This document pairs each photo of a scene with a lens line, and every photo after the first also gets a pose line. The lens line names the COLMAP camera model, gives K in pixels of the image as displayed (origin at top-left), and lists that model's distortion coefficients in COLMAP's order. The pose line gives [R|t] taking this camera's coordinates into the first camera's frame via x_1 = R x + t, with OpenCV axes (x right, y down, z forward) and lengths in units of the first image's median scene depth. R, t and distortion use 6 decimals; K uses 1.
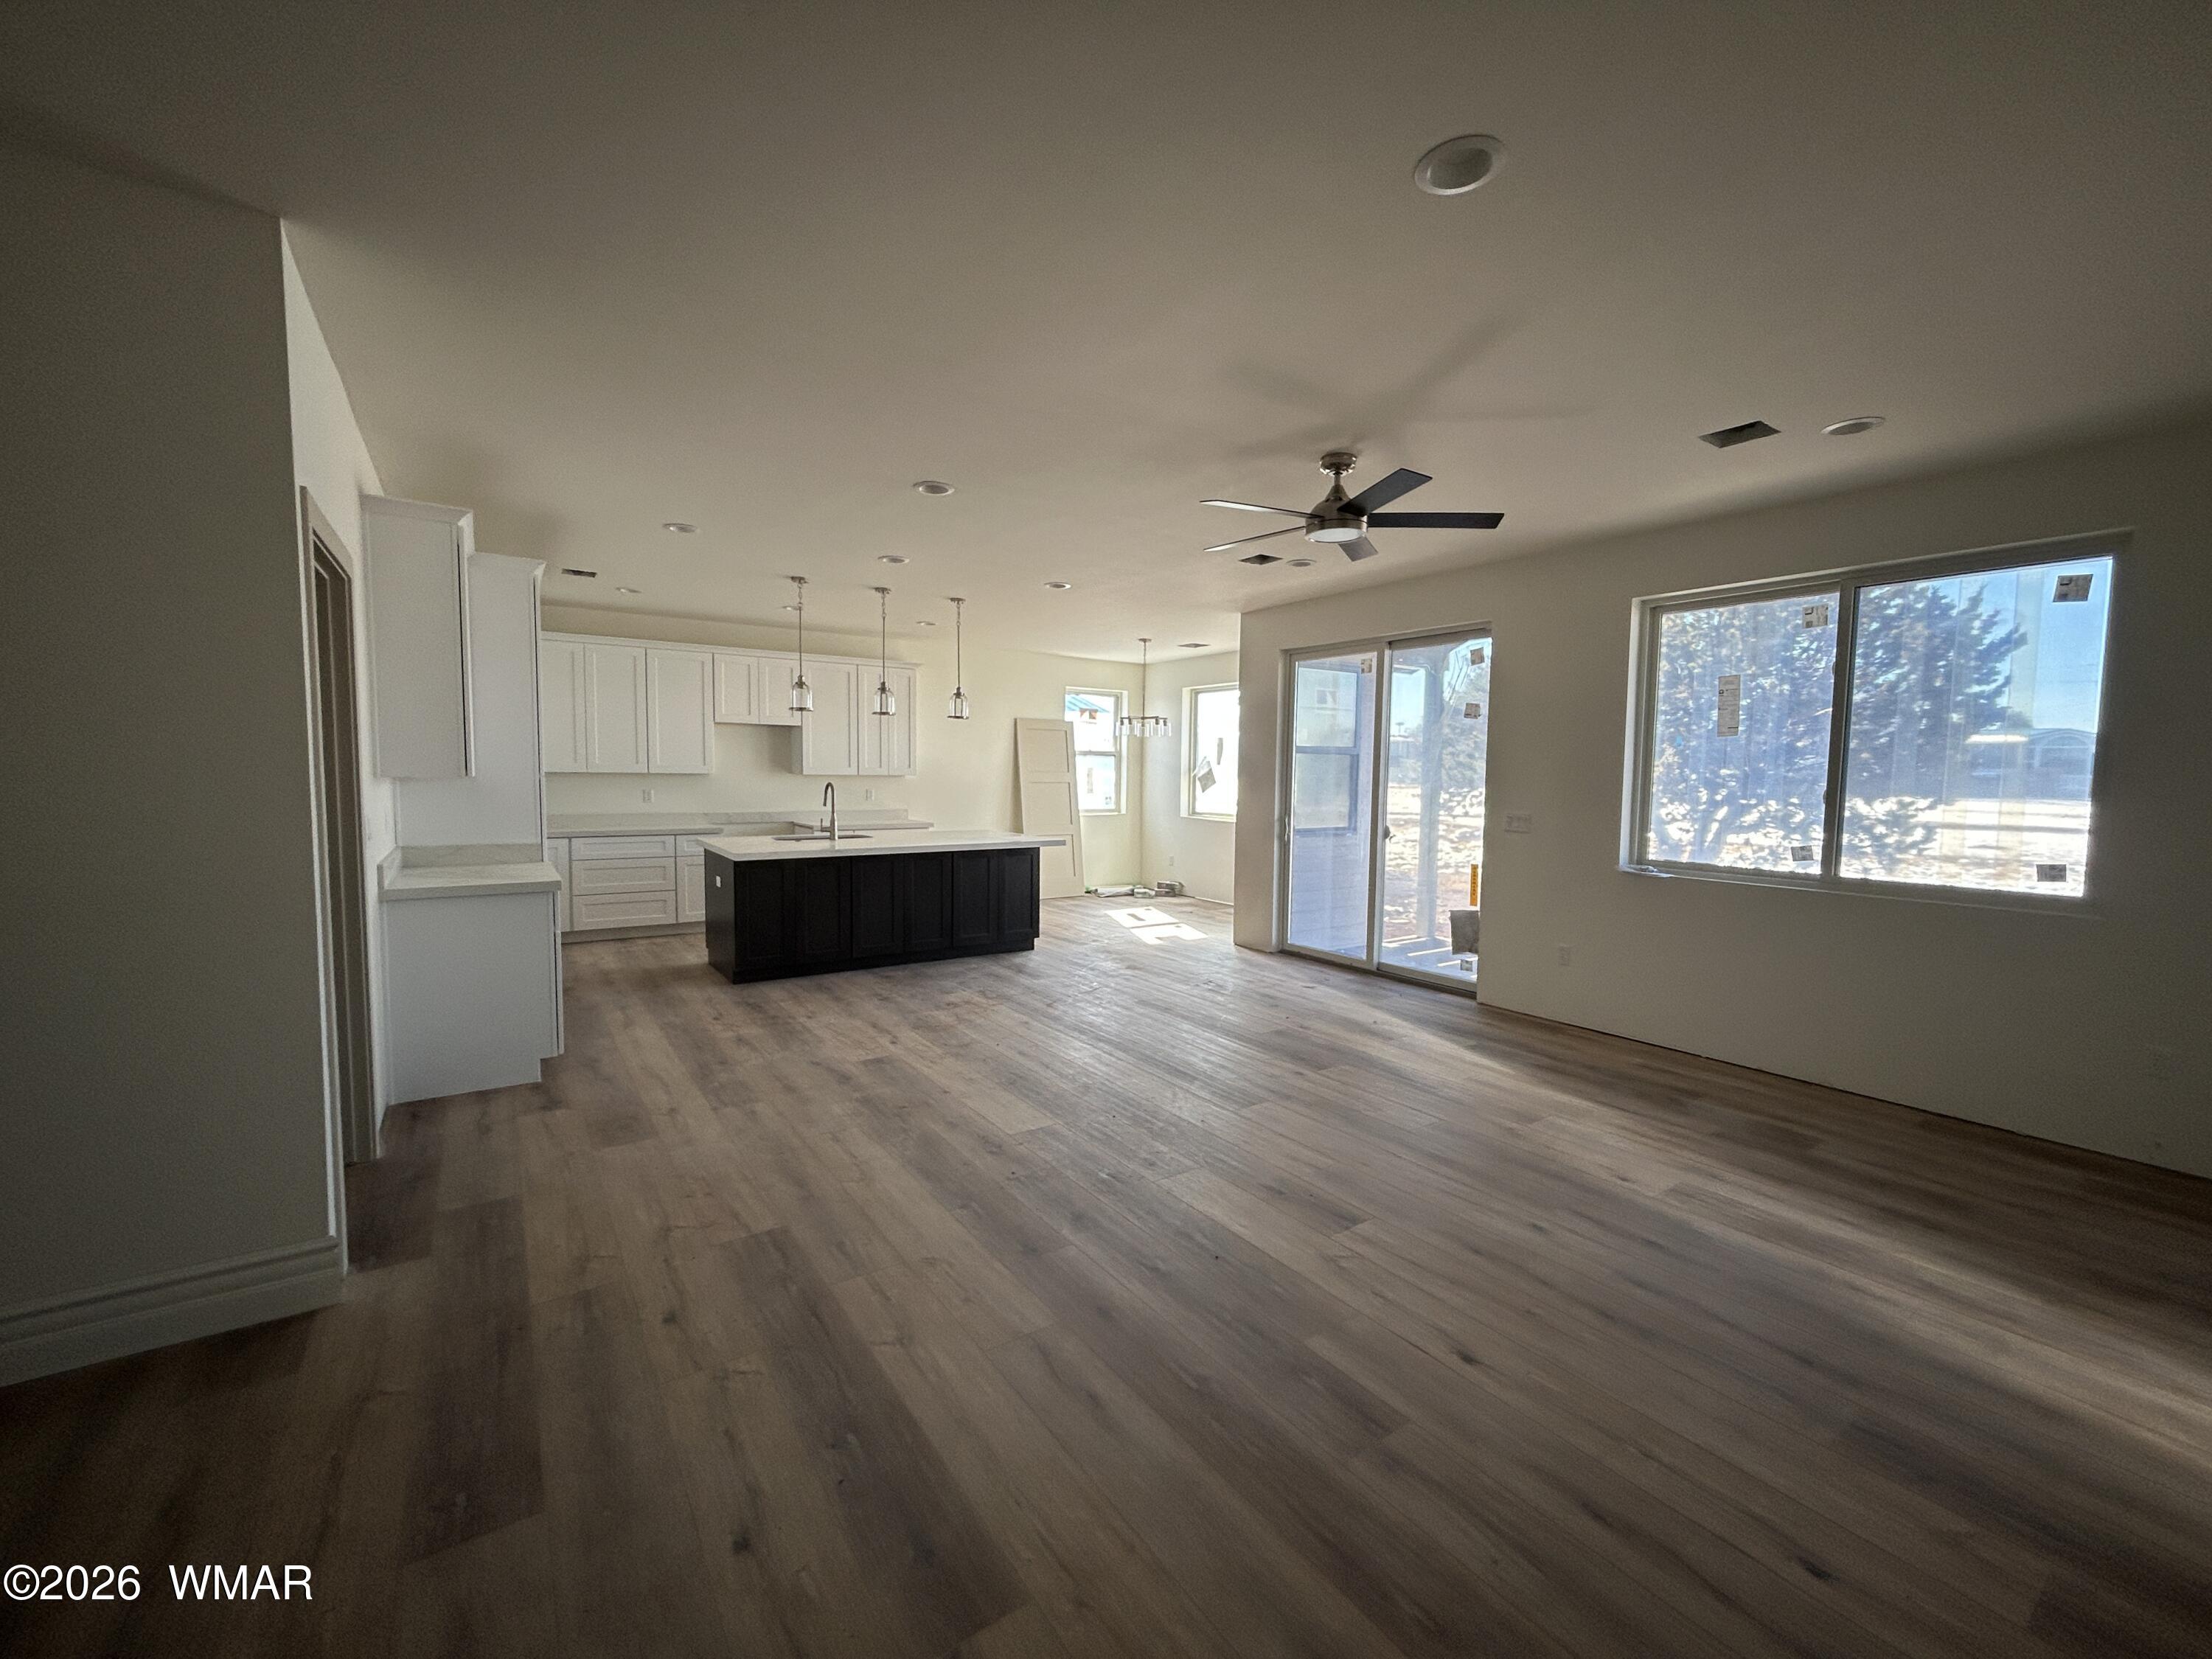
lens RADIAL K [[898.1, 0, 1105.2], [0, 898.1, 829.5], [0, 0, 1]] dist [-0.000293, 0.000072]
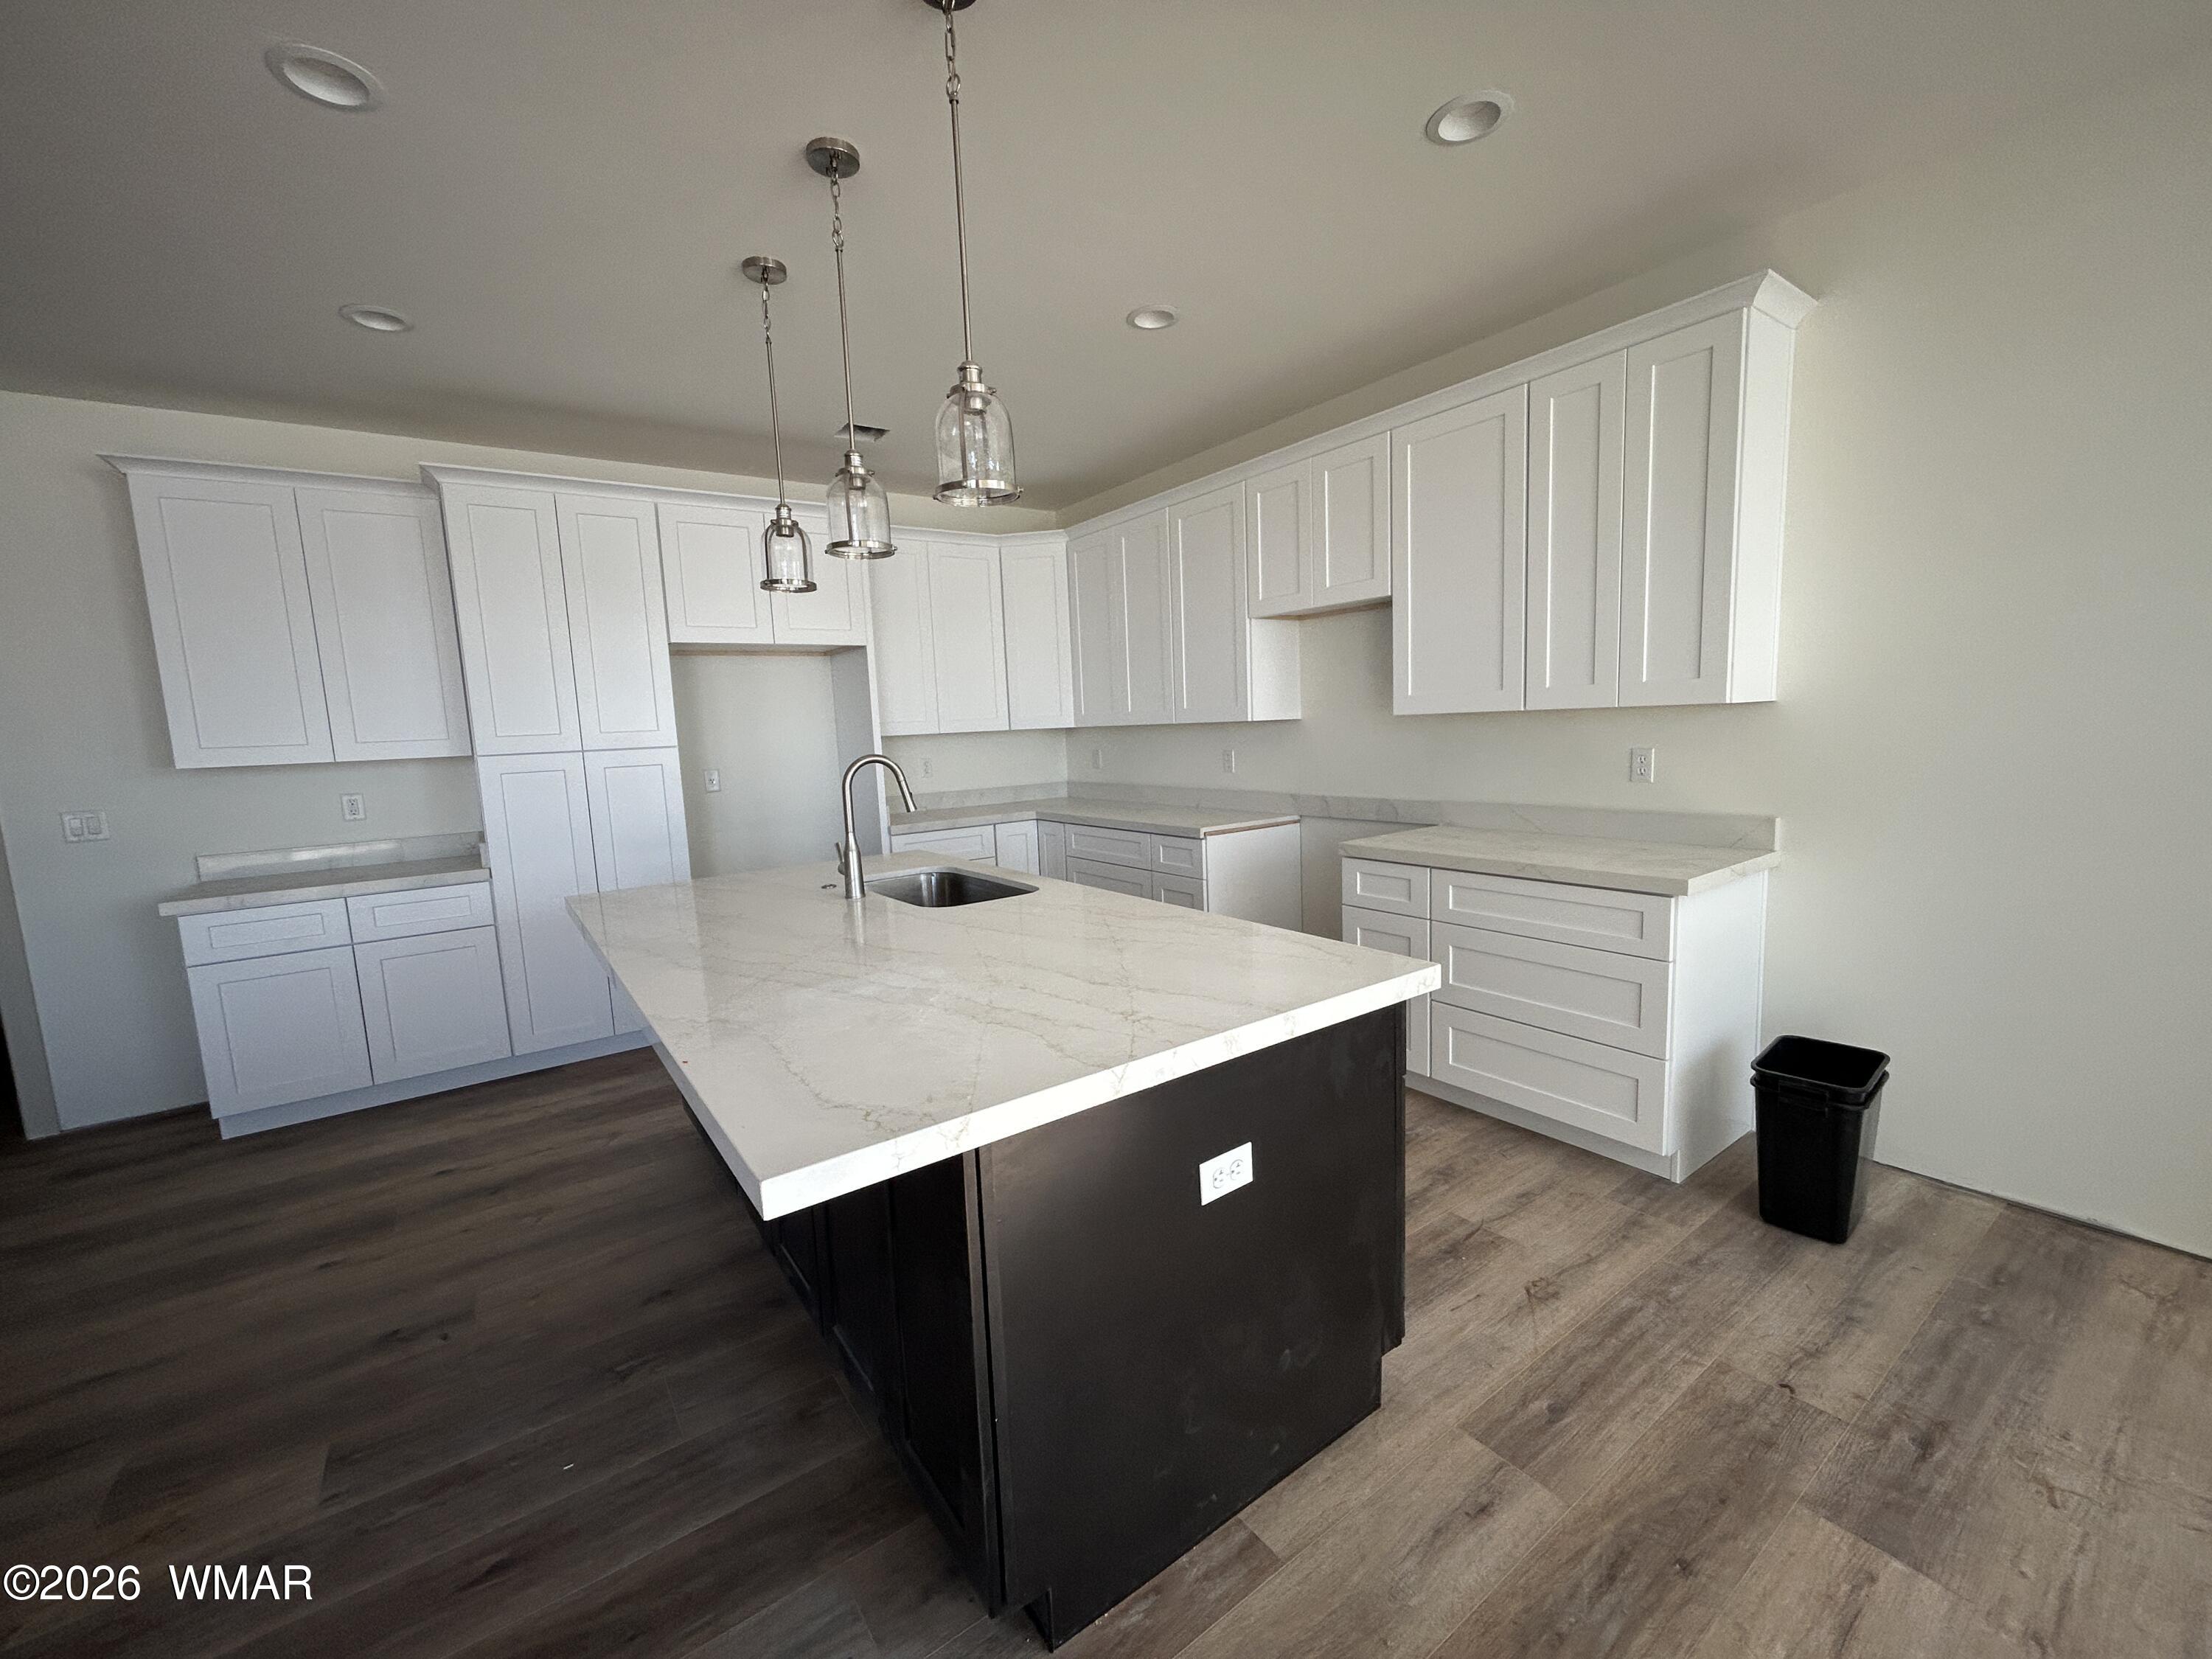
lens RADIAL K [[898.1, 0, 1103.3], [0, 898.1, 823.4], [0, 0, 1]] dist [-0.000293, 0.000072]
pose [[0.016768, 0.109998, -0.993790, 0.169249], [-0.023266, 0.993704, 0.109596, -0.117180], [0.999589, 0.021284, 0.019222, 1.809162]]
